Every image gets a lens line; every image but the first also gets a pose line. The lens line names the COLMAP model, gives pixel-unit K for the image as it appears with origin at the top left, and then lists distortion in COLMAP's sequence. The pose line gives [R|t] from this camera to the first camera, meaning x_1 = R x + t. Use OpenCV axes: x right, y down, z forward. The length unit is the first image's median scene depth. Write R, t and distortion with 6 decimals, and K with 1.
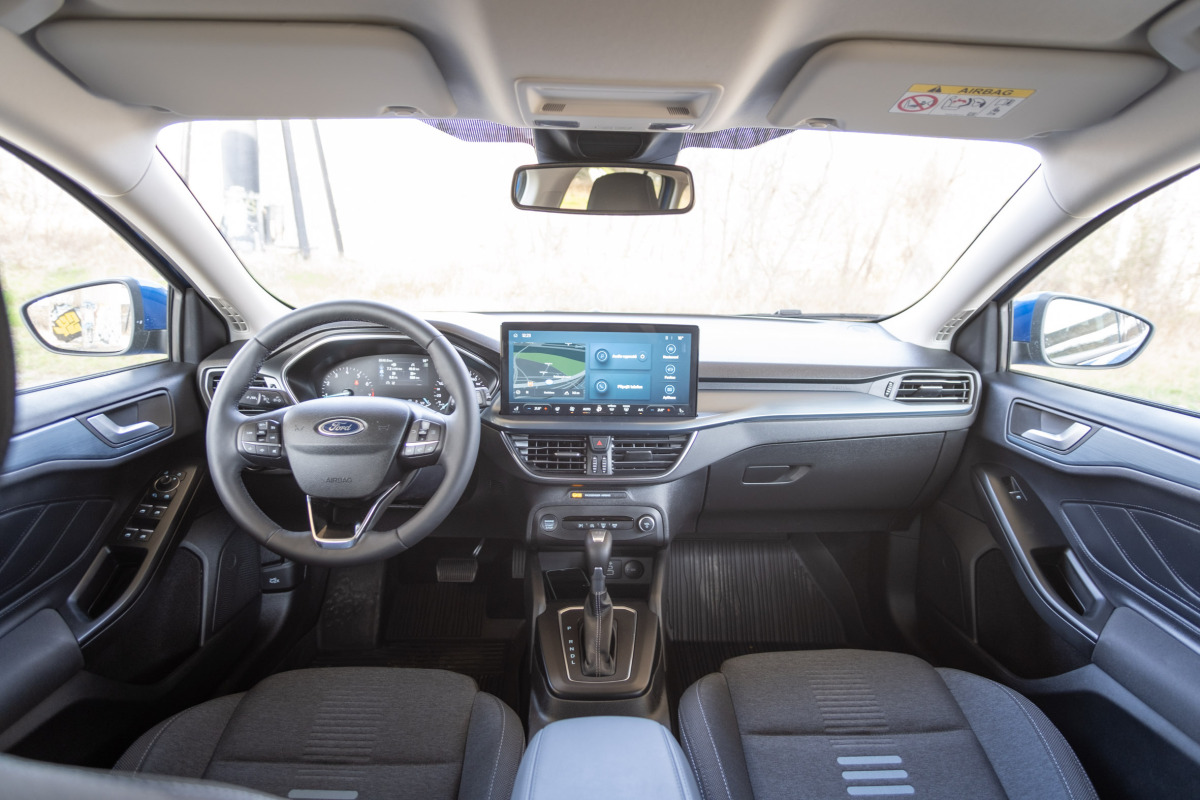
lens RADIAL K [[648.8, 0, 604.3], [0, 648.8, 393.2], [0, 0, 1]] dist [-0.033993, 0.001750]
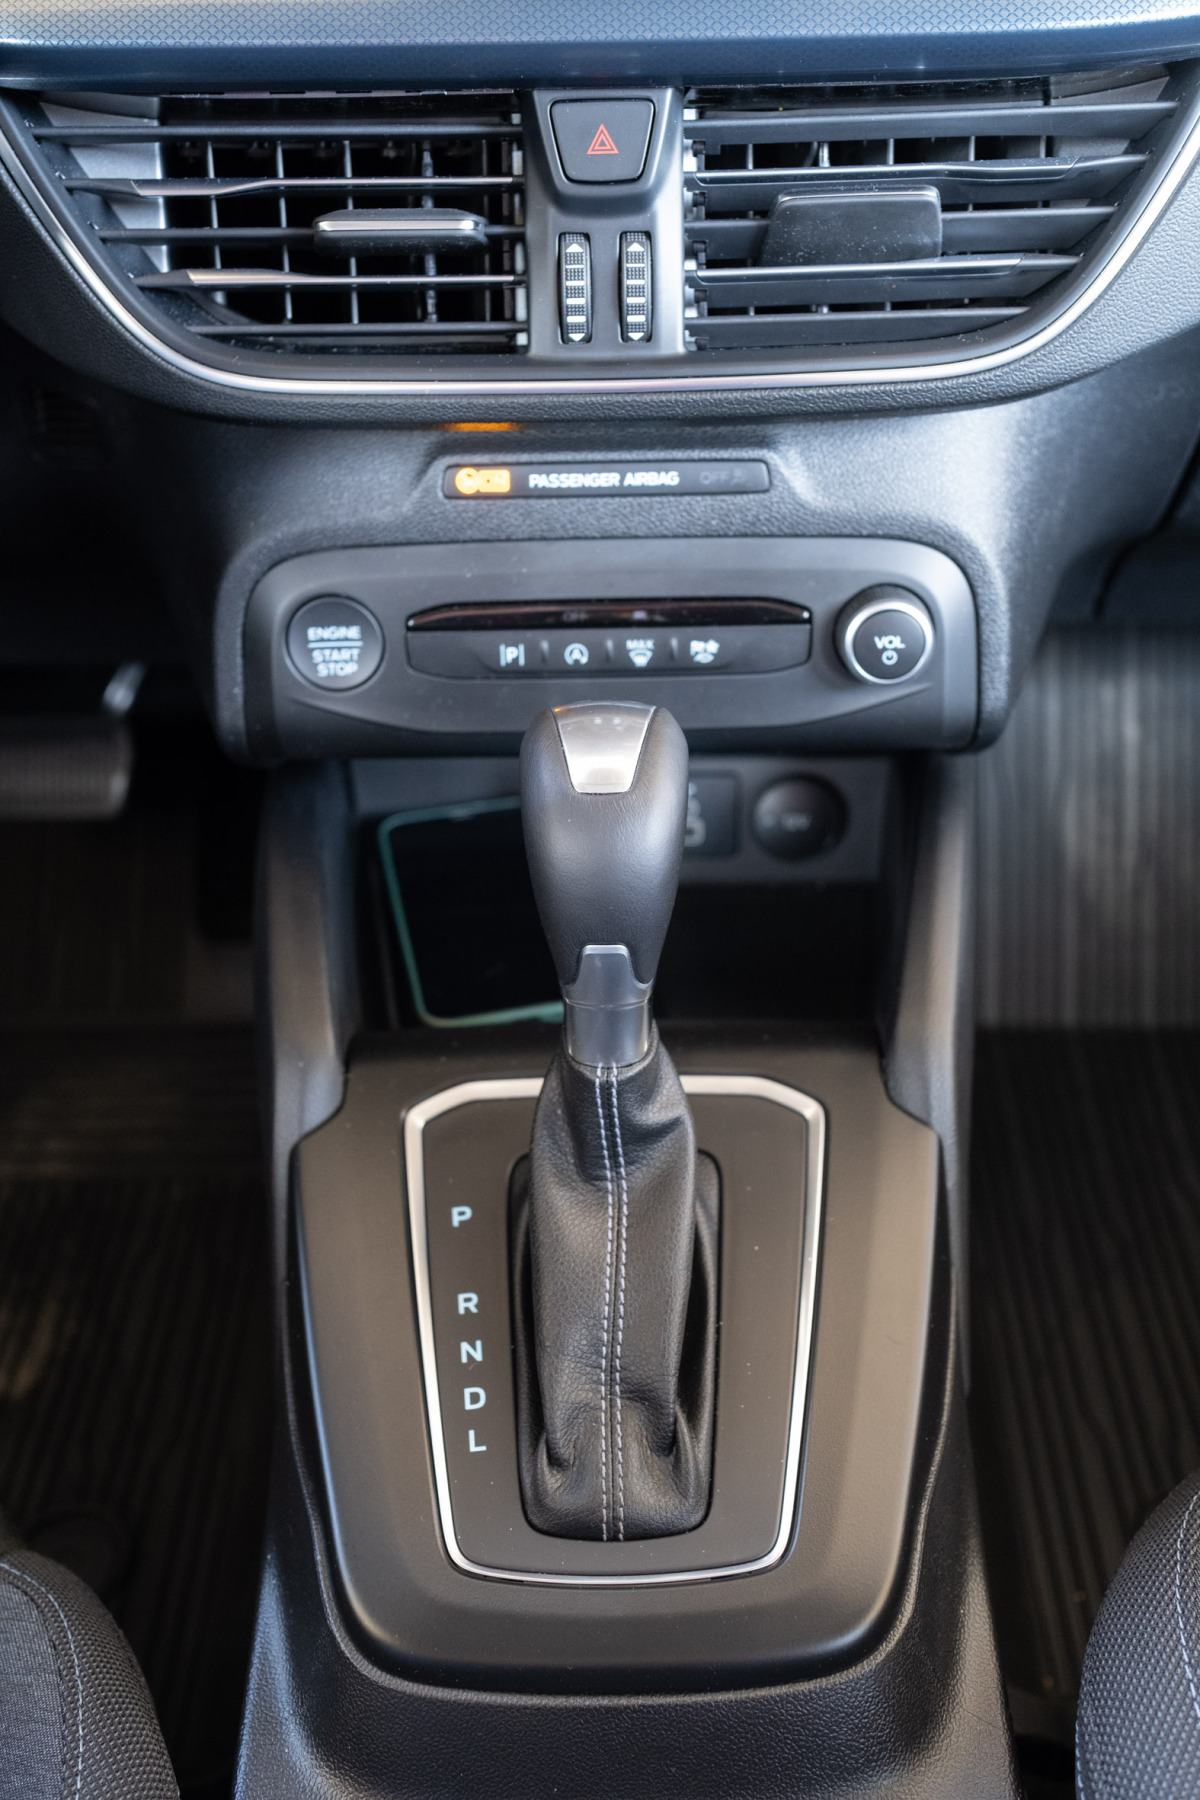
lens RADIAL K [[1800.2, 0, 605.8], [0, 1800.2, 903.2], [0, 0, 1]] dist [0.015123, 0.000000]
pose [[0.998991, -0.009787, -0.043824, 0.010510], [0.027394, 0.906139, 0.422092, 0.059996], [0.035580, -0.422866, 0.905493, 0.538043]]
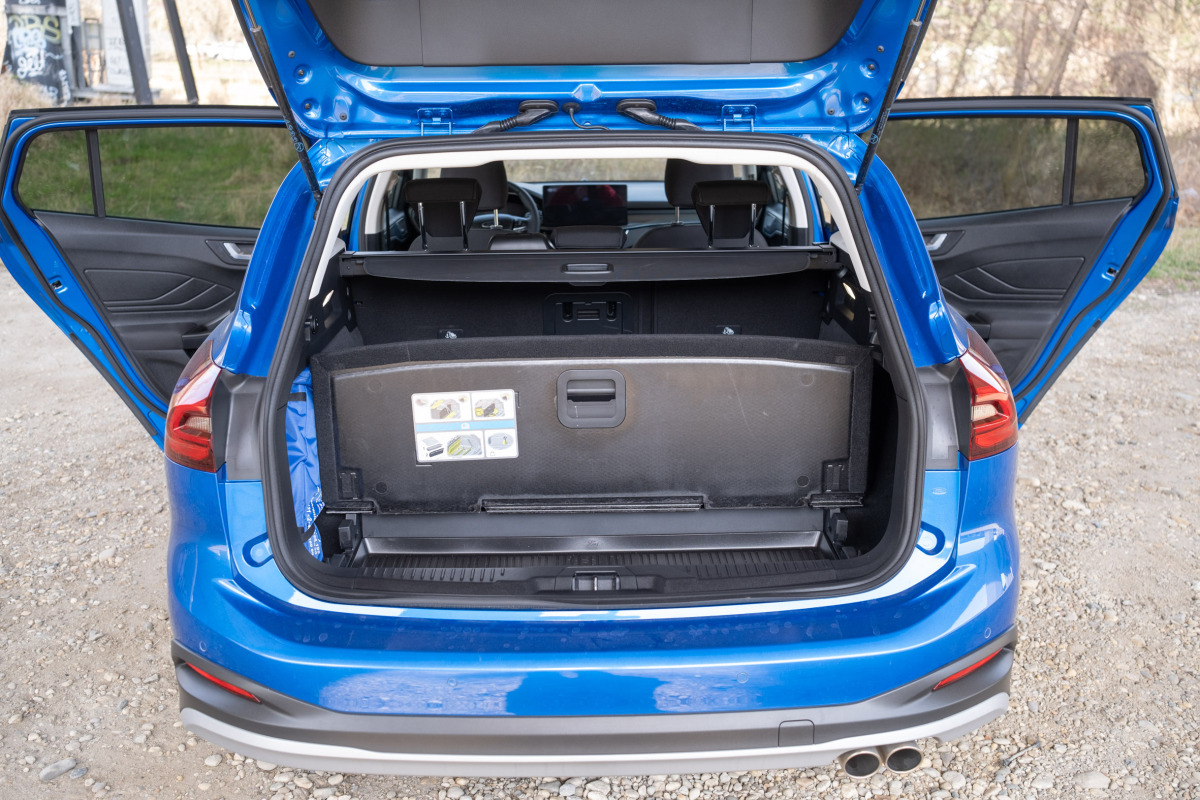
lens RADIAL K [[1200.1, 0, 598.0], [0, 1200.1, 405.6], [0, 0, 1]] dist [0.015123, 0.000000]
pose [[0.999284, -0.018397, -0.033065, 0.173123], [0.020101, 0.998448, 0.051944, 0.467826], [0.032058, -0.052571, 0.998102, -3.403827]]
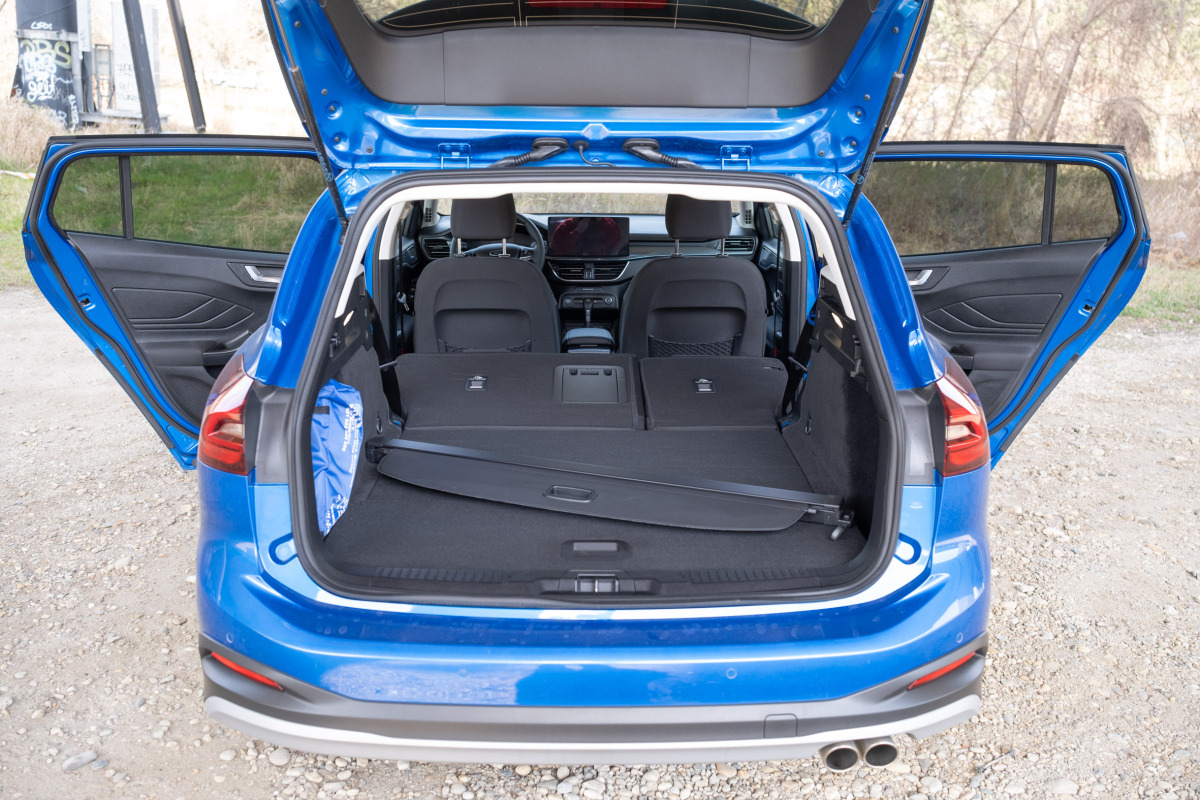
lens RADIAL K [[1200.1, 0, 601.8], [0, 1200.1, 400.9], [0, 0, 1]] dist [0.015123, 0.000000]
pose [[0.999646, -0.001645, -0.026540, 0.164049], [0.002231, 0.999754, 0.022054, 0.491077], [0.026498, -0.022105, 0.999404, -3.578566]]
